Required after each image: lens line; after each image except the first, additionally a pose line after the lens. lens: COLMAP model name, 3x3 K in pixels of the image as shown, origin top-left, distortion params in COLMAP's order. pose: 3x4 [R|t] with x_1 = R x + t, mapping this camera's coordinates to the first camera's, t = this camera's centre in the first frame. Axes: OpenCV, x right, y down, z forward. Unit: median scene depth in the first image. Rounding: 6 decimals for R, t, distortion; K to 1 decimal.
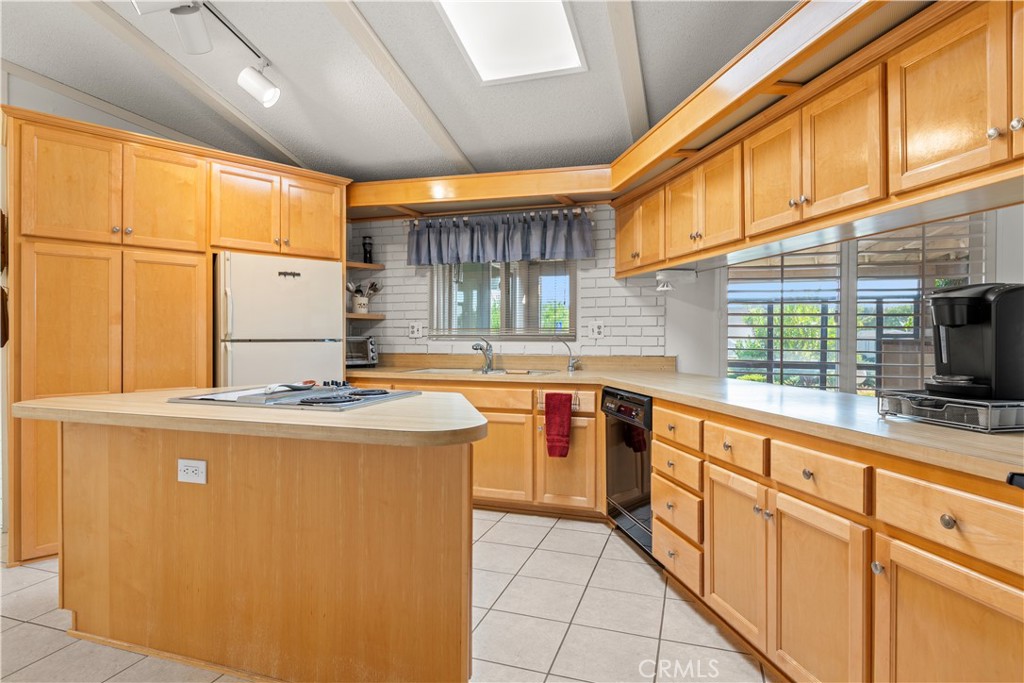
lens RADIAL K [[553.6, 0, 513.6], [0, 553.6, 336.5], [0, 0, 1]] dist [0.012314, 0.000578]
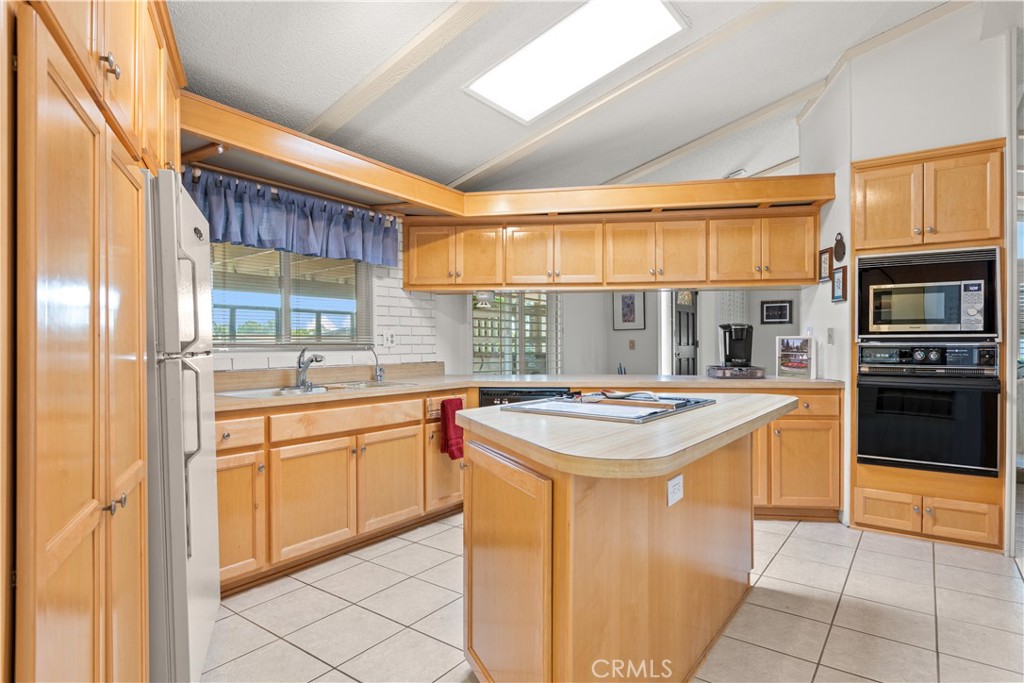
lens RADIAL K [[553.6, 0, 514.9], [0, 553.6, 345.2], [0, 0, 1]] dist [0.012314, 0.000578]
pose [[0.304902, -0.004682, 0.952372, -0.699806], [0.006298, 0.999976, 0.002900, -0.001163], [-0.952363, 0.005114, 0.304924, 0.446303]]
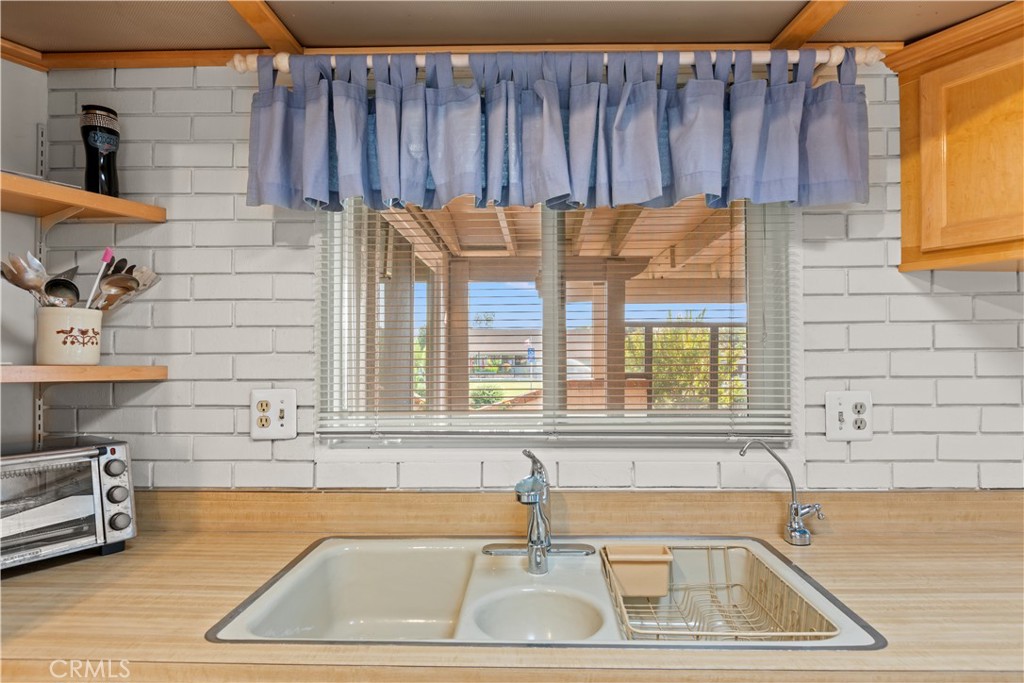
lens RADIAL K [[582.7, 0, 516.9], [0, 582.7, 347.8], [0, 0, 1]] dist [-0.001103, -0.001440]
pose [[0.954061, 0.000508, 0.299612, -0.150845], [0.003570, 0.999908, -0.013061, -0.047498], [-0.299591, 0.013531, 0.953972, 0.670900]]
